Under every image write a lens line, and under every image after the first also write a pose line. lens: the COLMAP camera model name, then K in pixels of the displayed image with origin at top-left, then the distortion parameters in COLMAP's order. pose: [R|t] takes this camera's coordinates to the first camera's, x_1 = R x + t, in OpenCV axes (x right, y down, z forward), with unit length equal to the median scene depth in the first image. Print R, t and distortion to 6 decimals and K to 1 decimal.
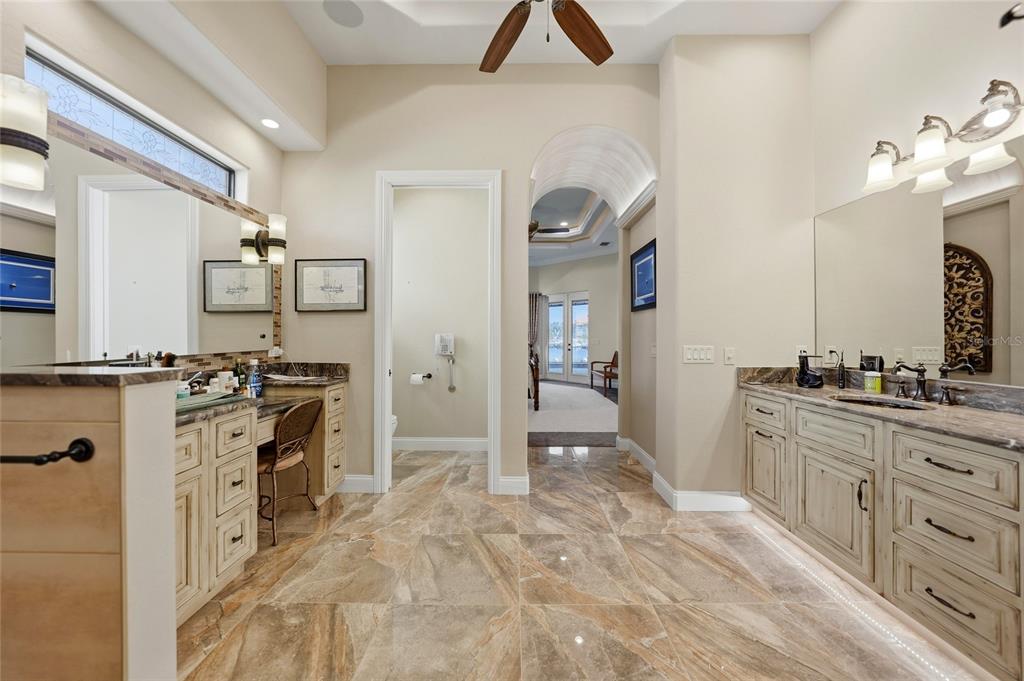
lens RADIAL K [[357.0, 0, 514.7], [0, 357.0, 335.0], [0, 0, 1]] dist [-0.026959, 0.005943]
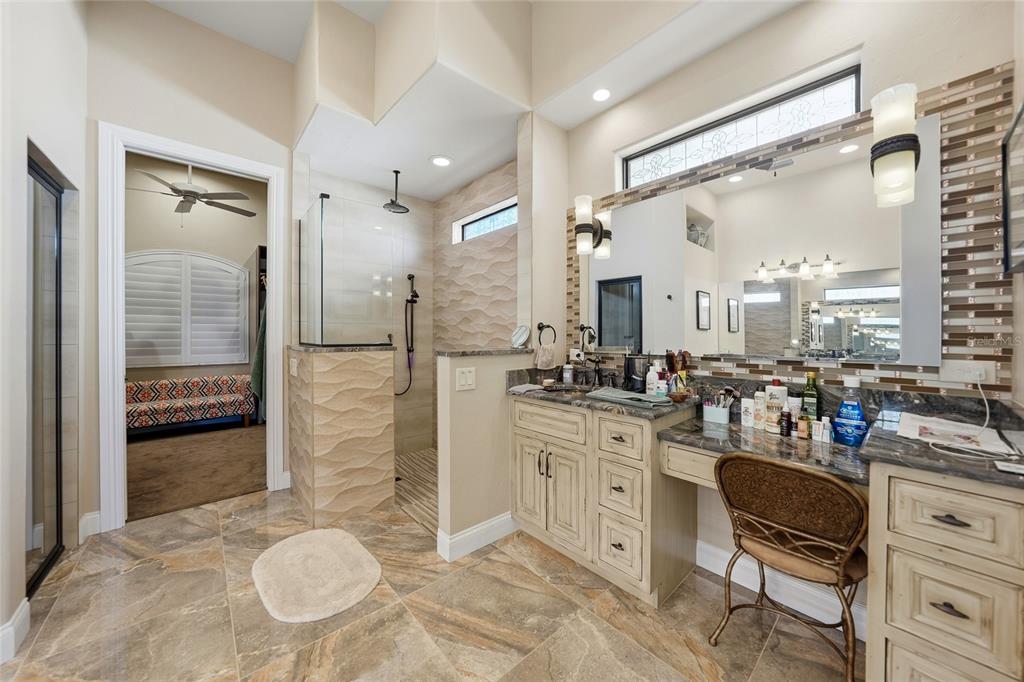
lens RADIAL K [[357.0, 0, 510.1], [0, 357.0, 335.5], [0, 0, 1]] dist [-0.026959, 0.005943]
pose [[-0.749461, -0.002862, -0.662043, 0.081274], [-0.000571, 0.999993, -0.003676, 0.006129], [0.662049, -0.002376, -0.749457, 1.678803]]
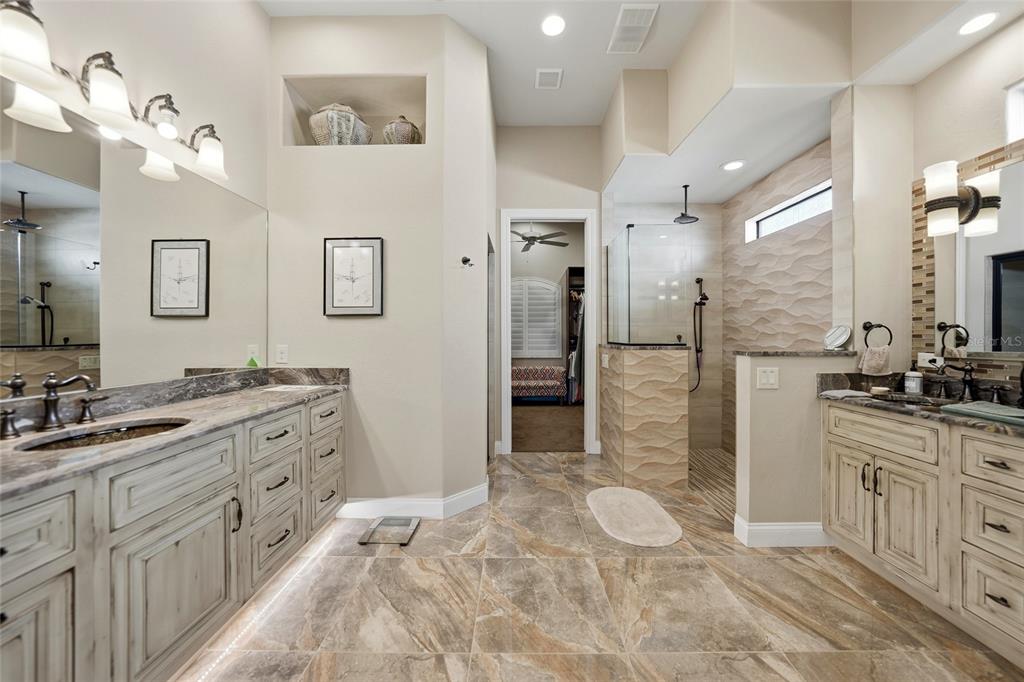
lens RADIAL K [[357.0, 0, 513.1], [0, 357.0, 336.7], [0, 0, 1]] dist [-0.026959, 0.005943]
pose [[-0.999997, -0.002365, 0.000223, 0.304901], [-0.002365, 0.999994, -0.002580, 0.008166], [-0.000217, -0.002581, -0.999997, 1.933347]]
